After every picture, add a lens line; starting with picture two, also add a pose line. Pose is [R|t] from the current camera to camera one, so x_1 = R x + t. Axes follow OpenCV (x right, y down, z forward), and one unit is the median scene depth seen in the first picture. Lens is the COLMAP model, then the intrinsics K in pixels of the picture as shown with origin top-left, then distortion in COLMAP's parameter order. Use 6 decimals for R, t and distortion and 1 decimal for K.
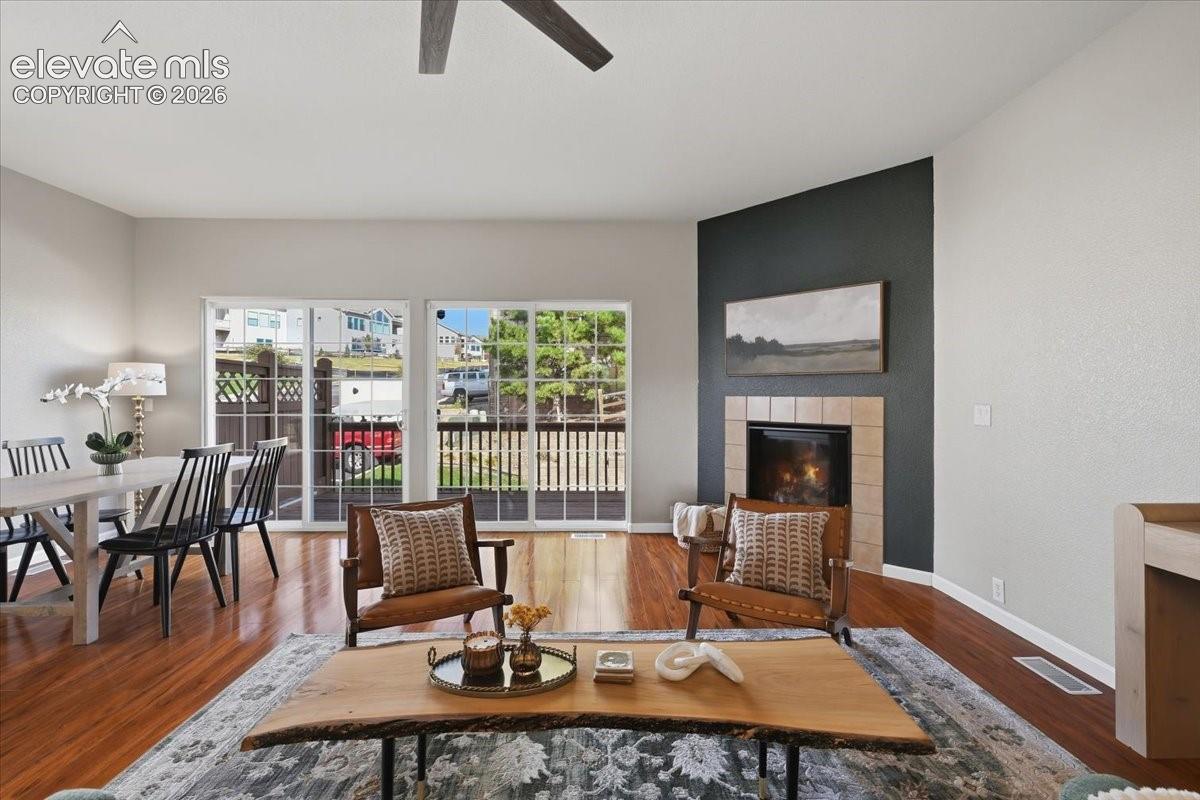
lens RADIAL K [[514.0, 0, 600.0], [0, 514.0, 400.0], [0, 0, 1]] dist [0.000242, 0.000559]
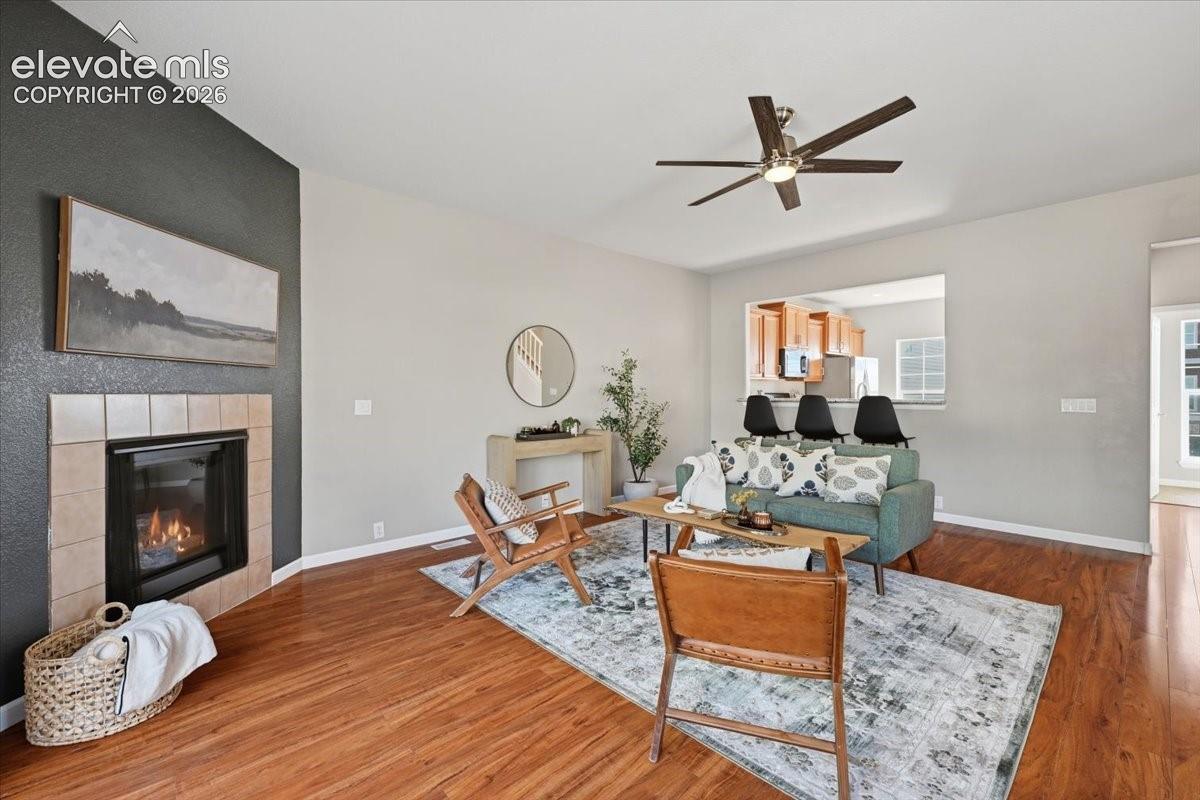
lens RADIAL K [[487.2, 0, 613.0], [0, 487.2, 394.1], [0, 0, 1]] dist [-0.000228, -0.000023]
pose [[-0.679755, -0.010108, 0.733369, -0.463003], [-0.006717, 0.999949, 0.007556, -0.015557], [-0.733408, 0.000210, -0.679788, 1.028908]]
